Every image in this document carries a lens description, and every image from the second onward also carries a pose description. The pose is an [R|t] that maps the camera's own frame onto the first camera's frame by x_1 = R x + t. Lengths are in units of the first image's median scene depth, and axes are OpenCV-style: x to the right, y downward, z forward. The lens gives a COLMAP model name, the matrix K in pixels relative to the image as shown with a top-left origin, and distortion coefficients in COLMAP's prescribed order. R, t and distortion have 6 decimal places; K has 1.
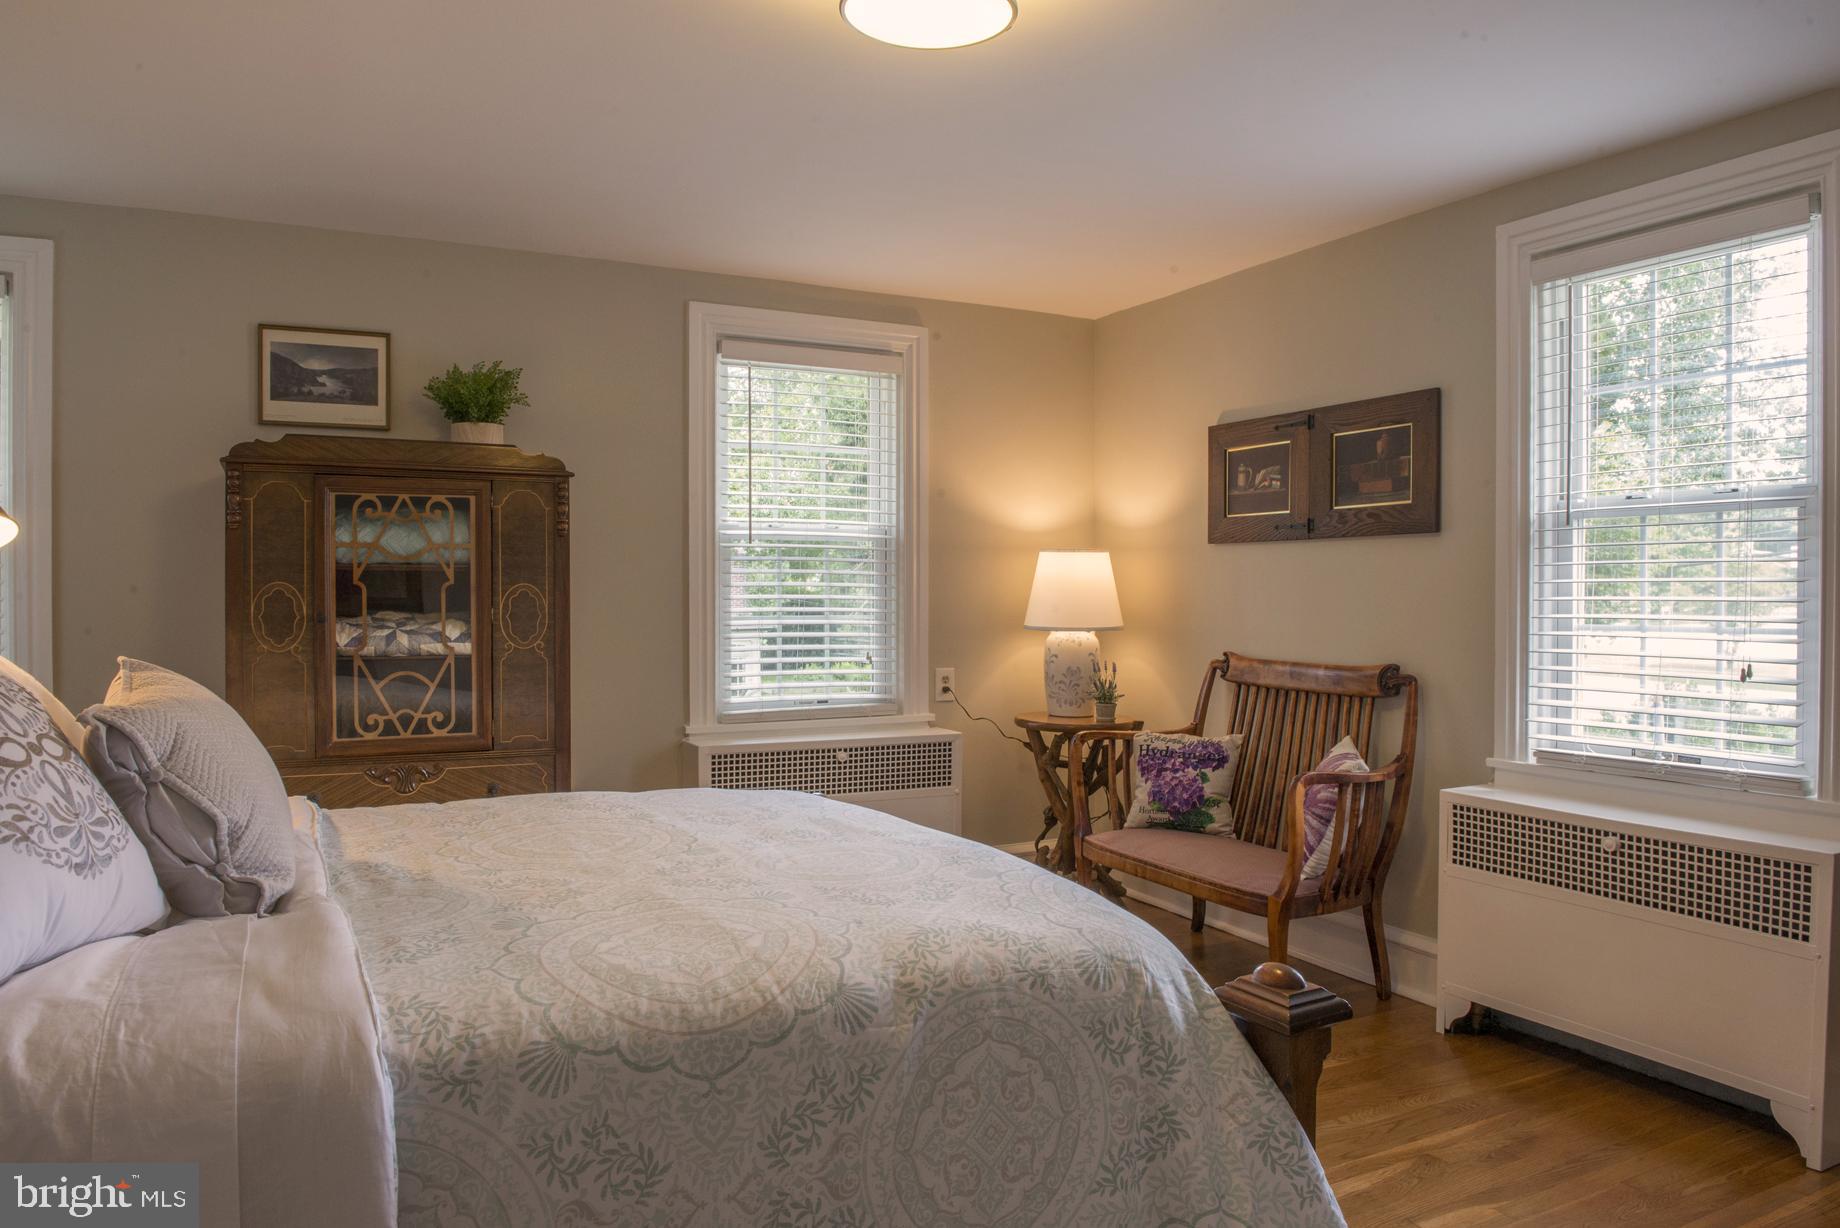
lens RADIAL K [[1255.3, 0, 910.6], [0, 1255.3, 617.5], [0, 0, 1]] dist [-0.047553, -0.011458]
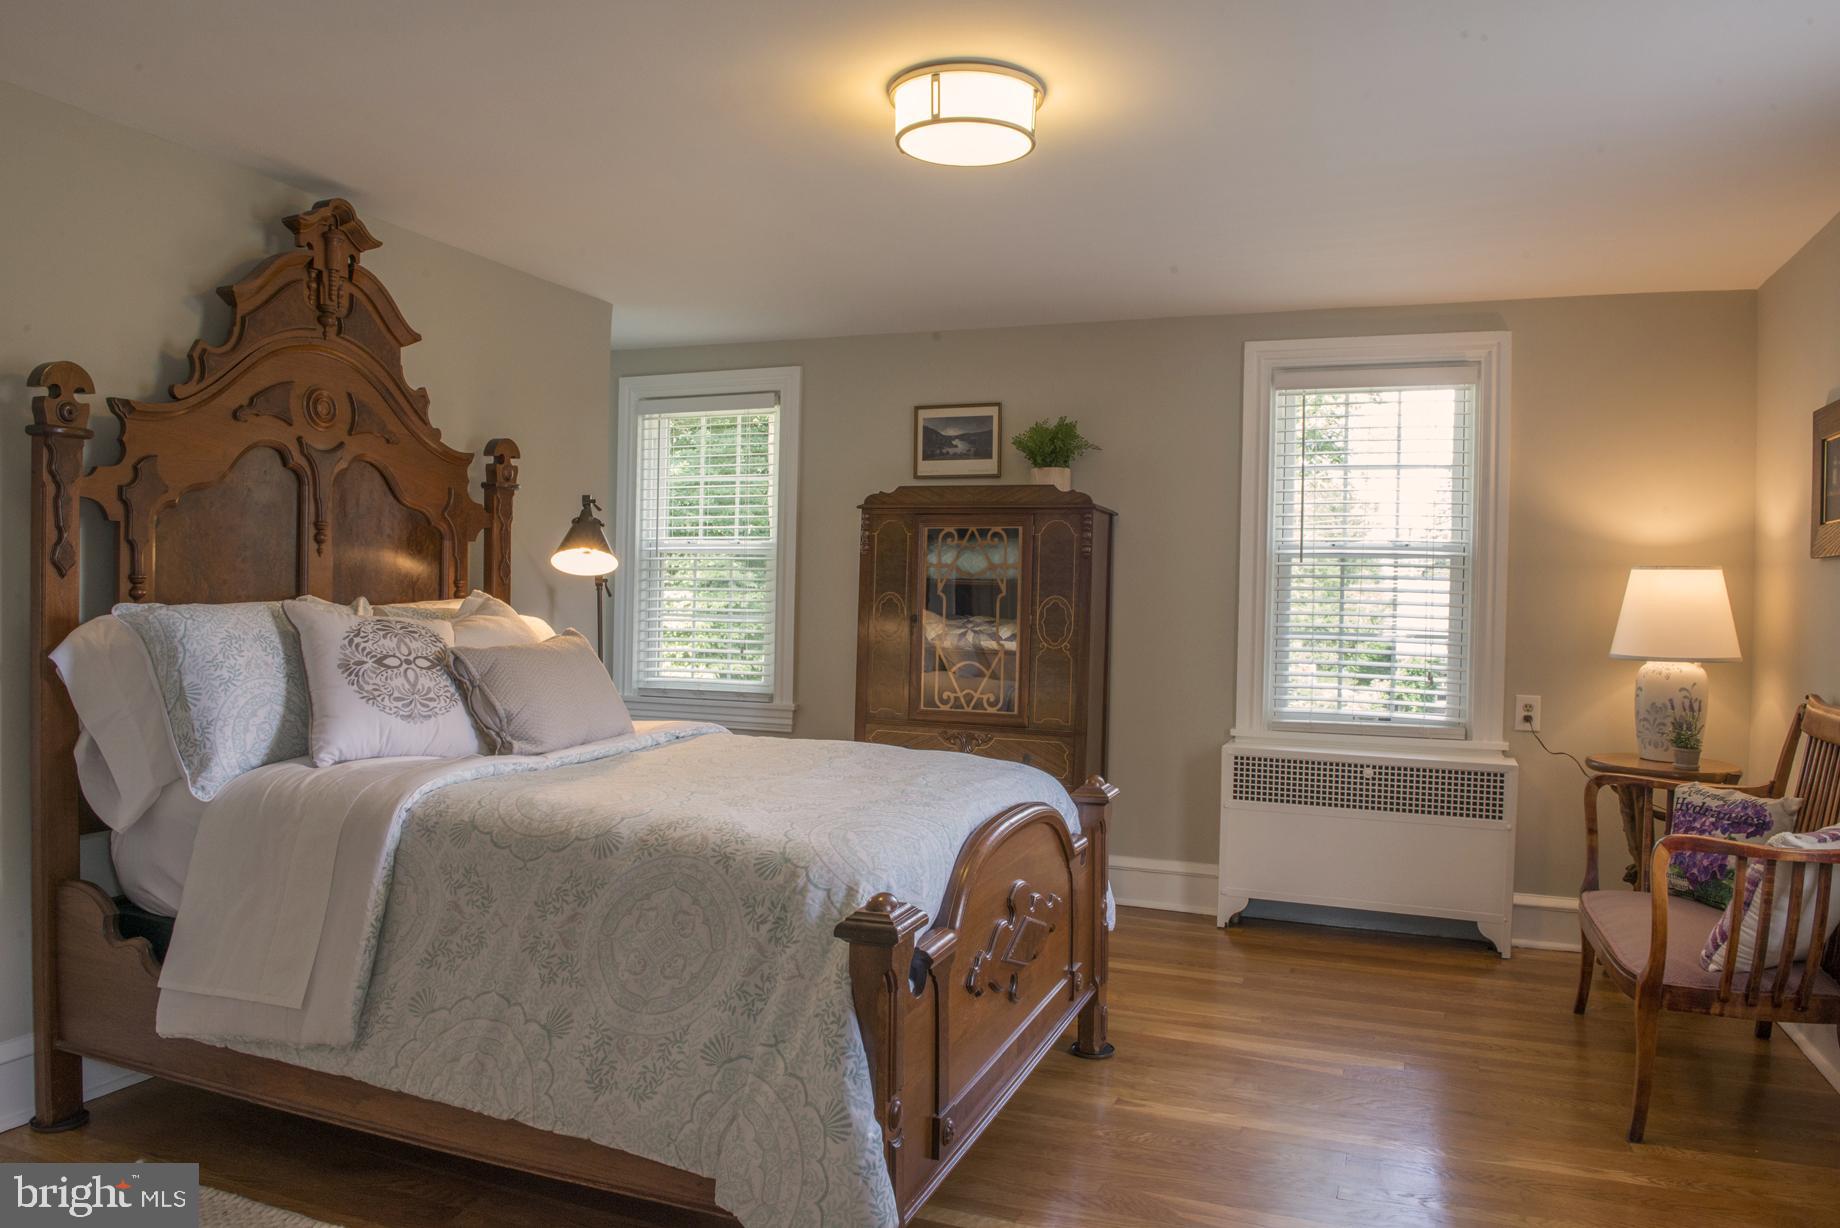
lens RADIAL K [[1255.3, 0, 917.2], [0, 1255.3, 618.9], [0, 0, 1]] dist [-0.047553, -0.011458]
pose [[0.661285, 0.024727, -0.749727, 0.537208], [-0.035894, 0.999355, 0.001300, -0.001118], [0.749276, 0.026051, 0.661746, 0.075562]]
